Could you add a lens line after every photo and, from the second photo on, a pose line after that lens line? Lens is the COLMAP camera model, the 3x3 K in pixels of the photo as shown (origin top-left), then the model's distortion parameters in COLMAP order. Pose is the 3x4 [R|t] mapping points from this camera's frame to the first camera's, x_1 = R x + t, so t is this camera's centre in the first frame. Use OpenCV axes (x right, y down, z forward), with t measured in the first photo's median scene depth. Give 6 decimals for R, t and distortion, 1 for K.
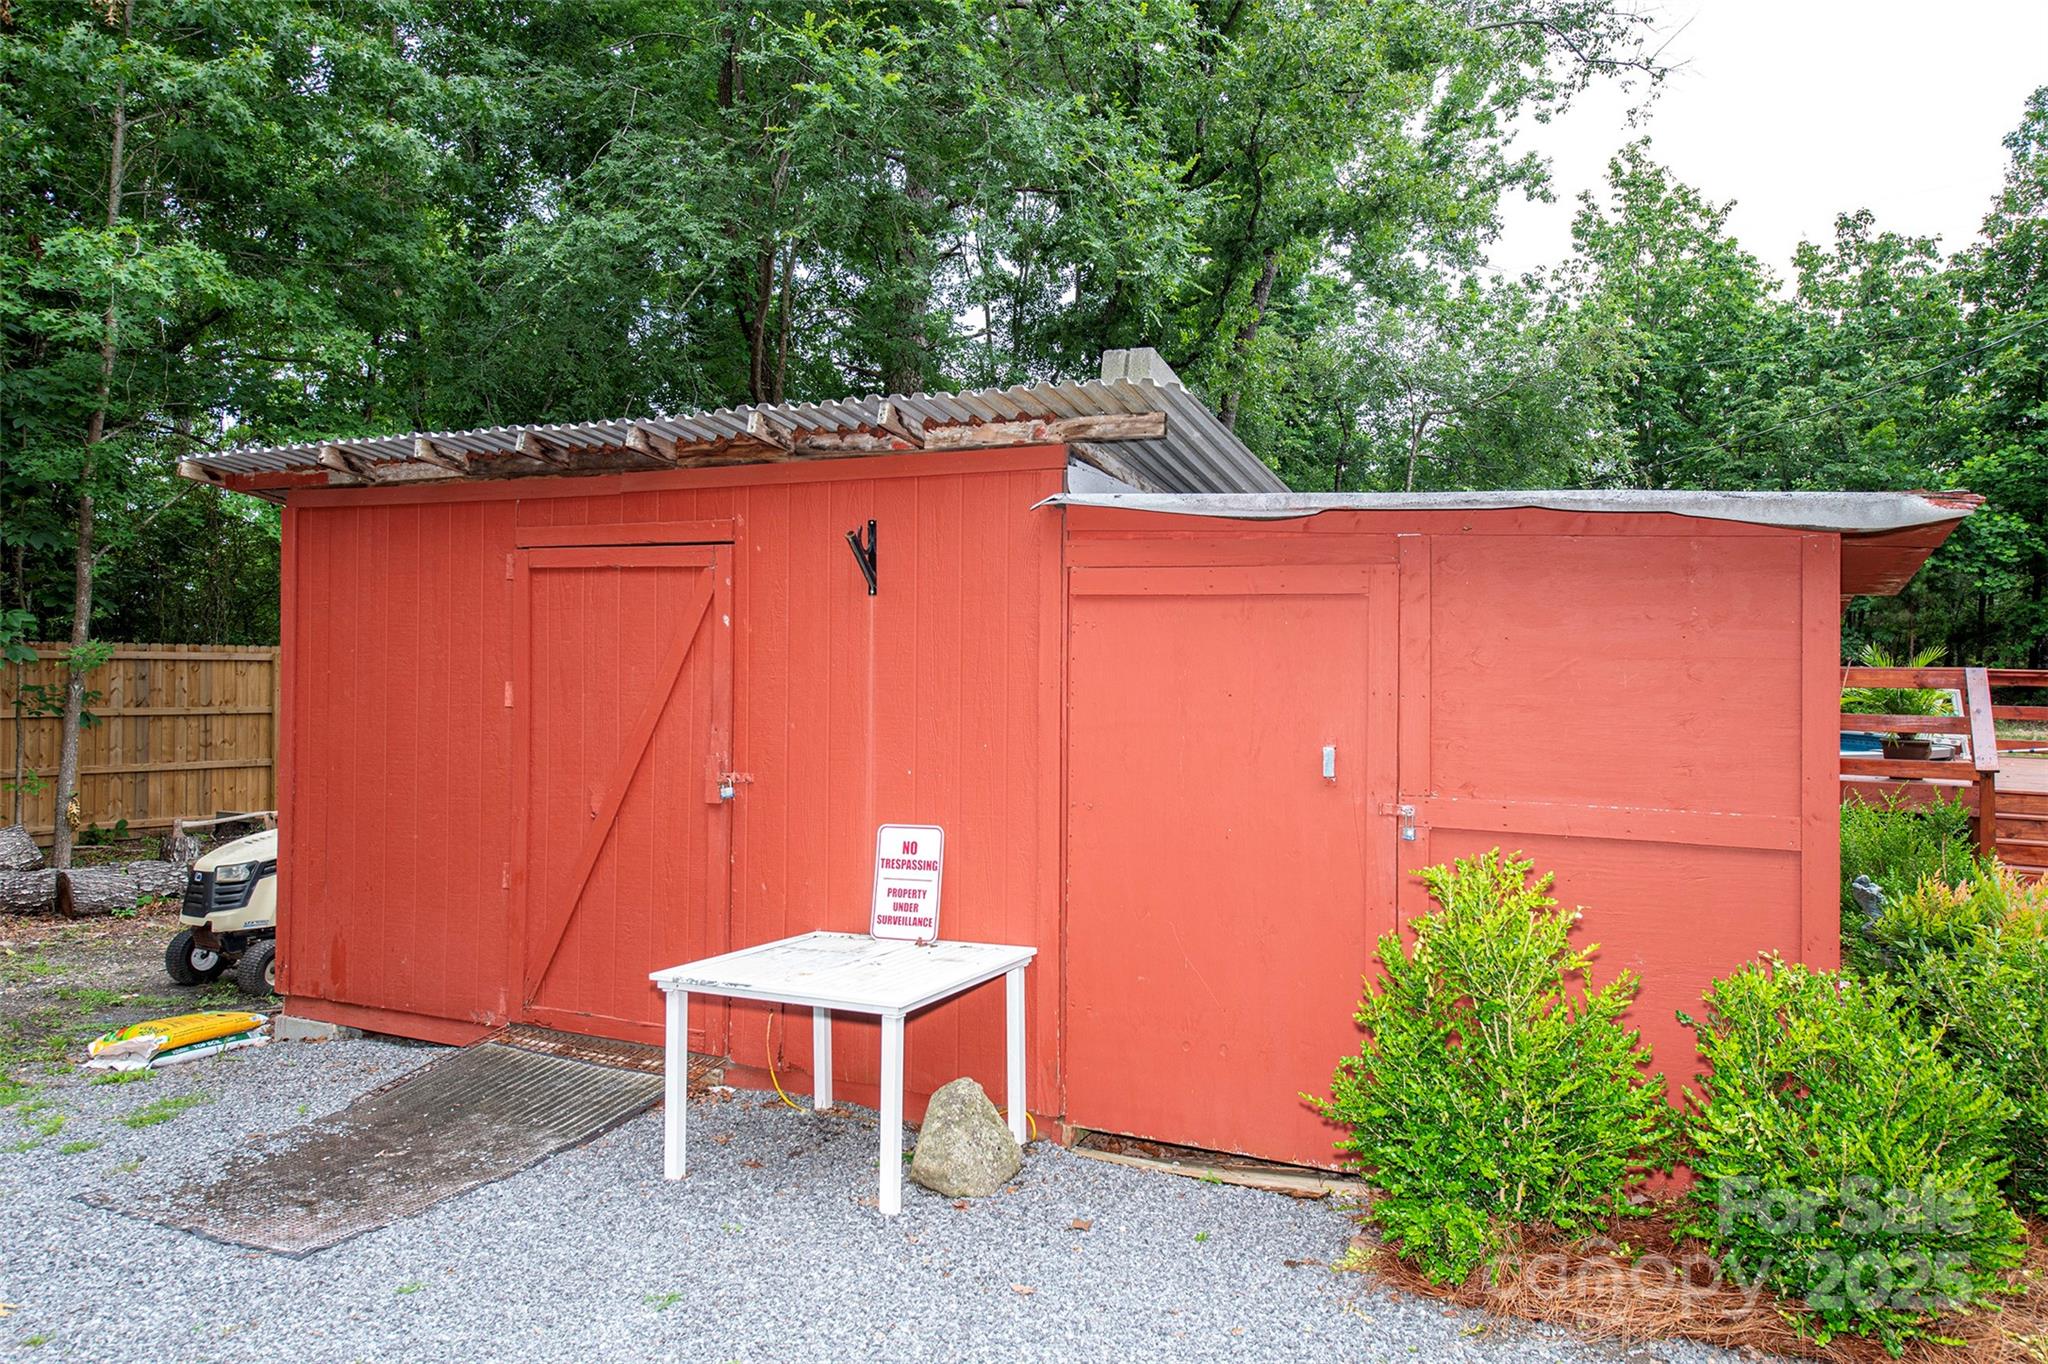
lens RADIAL K [[1406.9, 0, 1055.2], [0, 1406.9, 637.3], [0, 0, 1]] dist [0.024572, -0.004927]
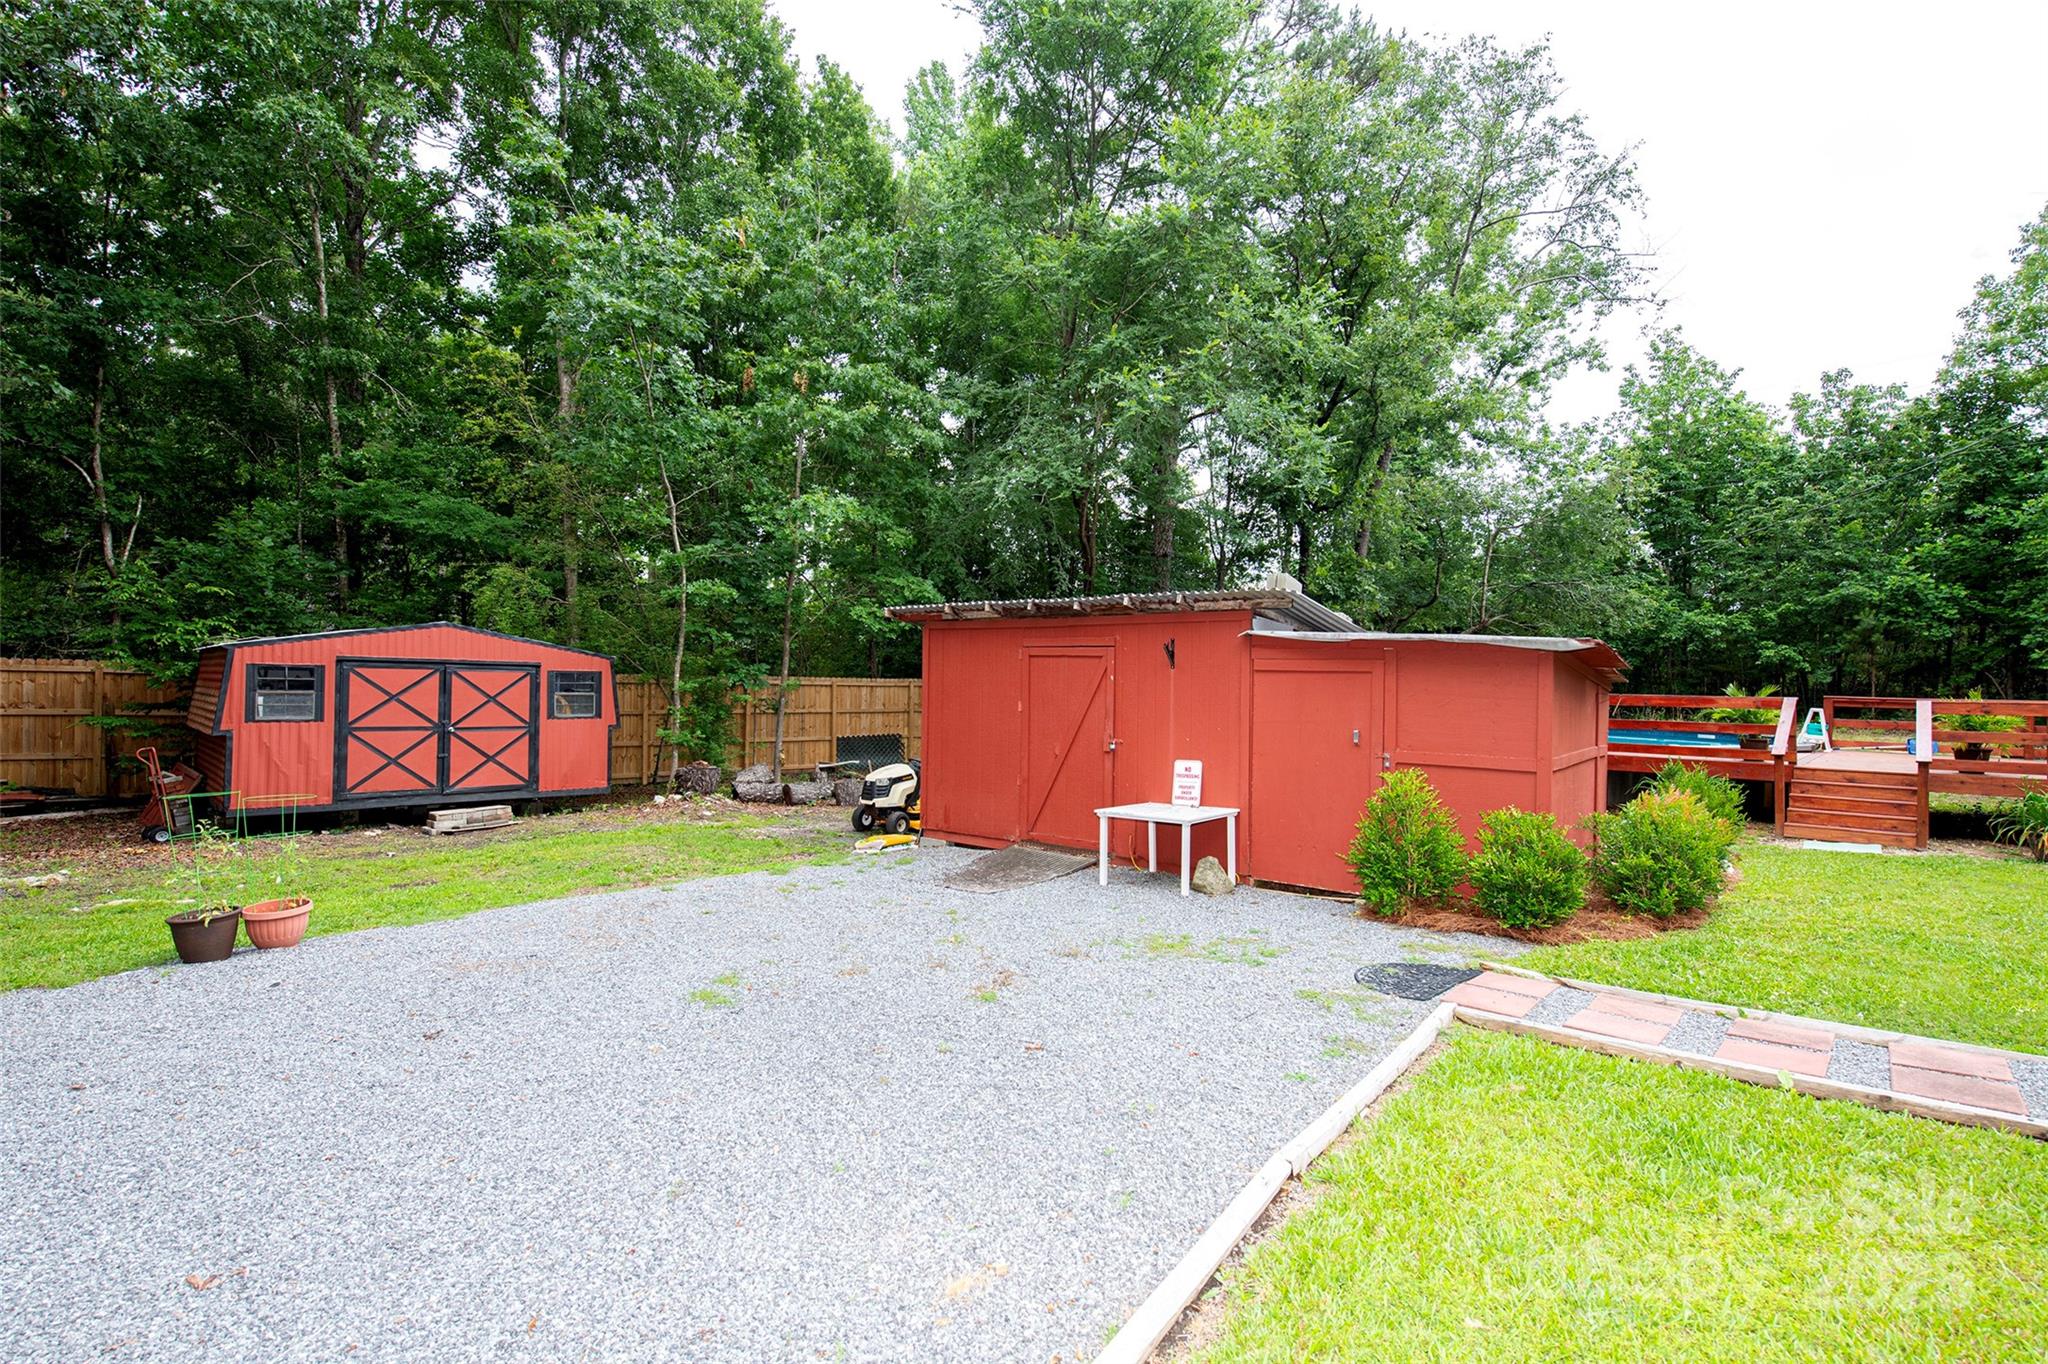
lens RADIAL K [[964.8, 0, 1022.0], [0, 964.8, 674.8], [0, 0, 1]] dist [-0.002812, 0.001091]
pose [[0.971689, 0.001829, -0.236256, 0.005334], [0.000455, 0.999954, 0.009611, -0.012860], [0.236262, -0.009447, 0.971643, -0.265472]]
